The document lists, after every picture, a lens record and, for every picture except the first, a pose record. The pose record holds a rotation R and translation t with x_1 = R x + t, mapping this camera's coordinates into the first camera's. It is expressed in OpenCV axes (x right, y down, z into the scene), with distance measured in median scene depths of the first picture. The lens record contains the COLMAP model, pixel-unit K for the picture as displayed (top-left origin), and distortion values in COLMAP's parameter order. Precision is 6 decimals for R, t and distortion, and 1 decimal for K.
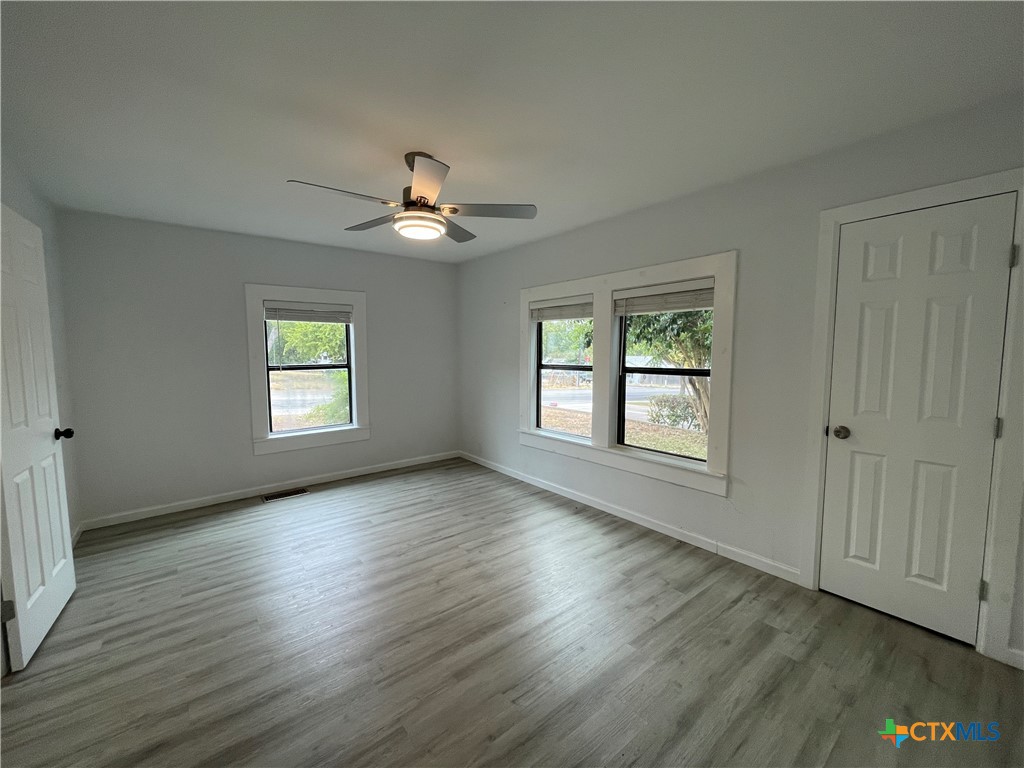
lens RADIAL K [[414.5, 0, 512.0], [0, 414.5, 384.0], [0, 0, 1]] dist [-0.002552, -0.000169]
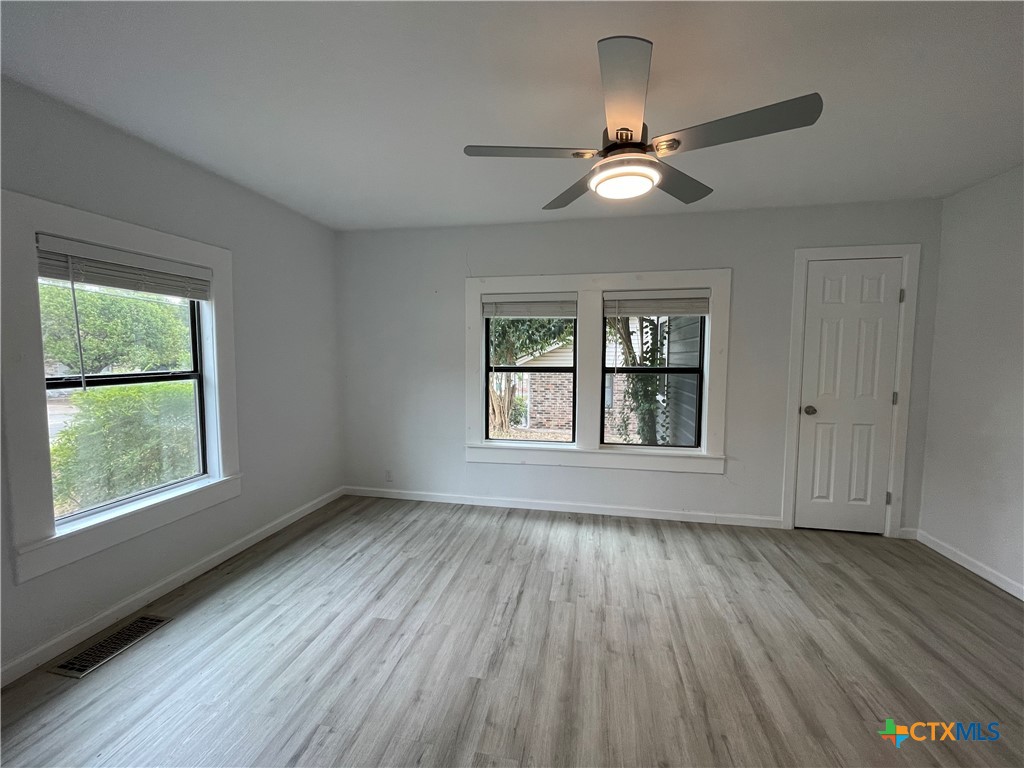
lens RADIAL K [[414.5, 0, 512.0], [0, 414.5, 384.0], [0, 0, 1]] dist [-0.002552, -0.000169]
pose [[0.765908, -0.041408, 0.641615, -0.559977], [0.046599, 0.998875, 0.008838, -0.020094], [-0.641259, 0.023129, 0.766976, 0.371288]]
